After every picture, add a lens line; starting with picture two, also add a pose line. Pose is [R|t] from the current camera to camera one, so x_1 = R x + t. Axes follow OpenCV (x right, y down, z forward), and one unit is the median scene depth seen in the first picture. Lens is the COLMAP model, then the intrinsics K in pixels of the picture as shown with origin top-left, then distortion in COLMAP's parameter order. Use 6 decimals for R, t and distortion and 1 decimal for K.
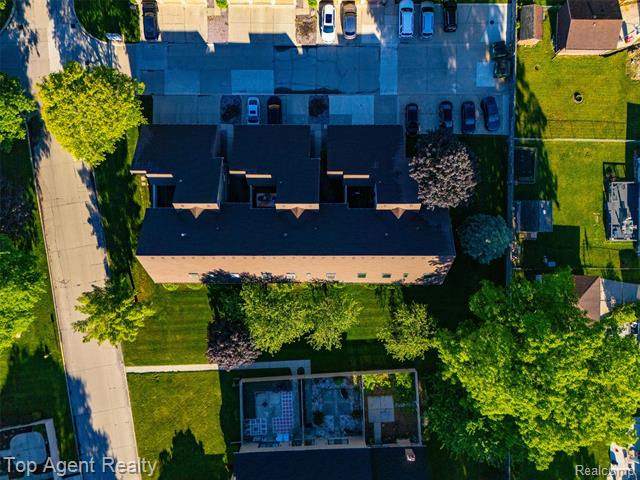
lens RADIAL K [[468.3, 0, 319.6], [0, 468.3, 242.1], [0, 0, 1]] dist [0.074506, -0.065971]
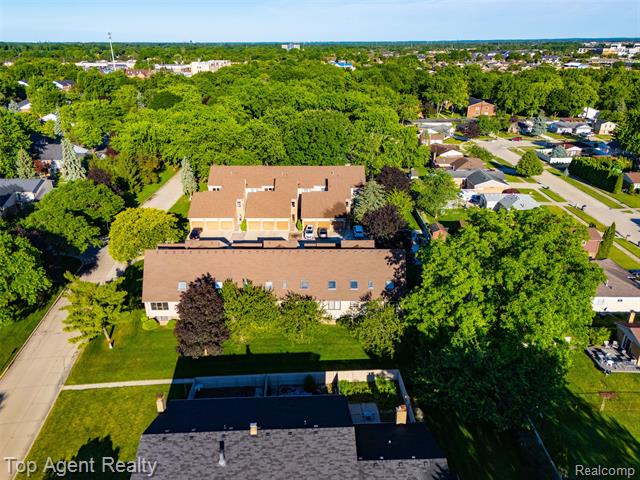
lens RADIAL K [[468.3, 0, 320.7], [0, 468.3, 240.4], [0, 0, 1]] dist [0.074506, -0.065971]
pose [[0.999986, 0.005125, -0.001248, 0.058218], [-0.003119, 0.383811, -0.923406, 0.971645], [-0.004253, 0.923397, 0.383822, 0.425376]]
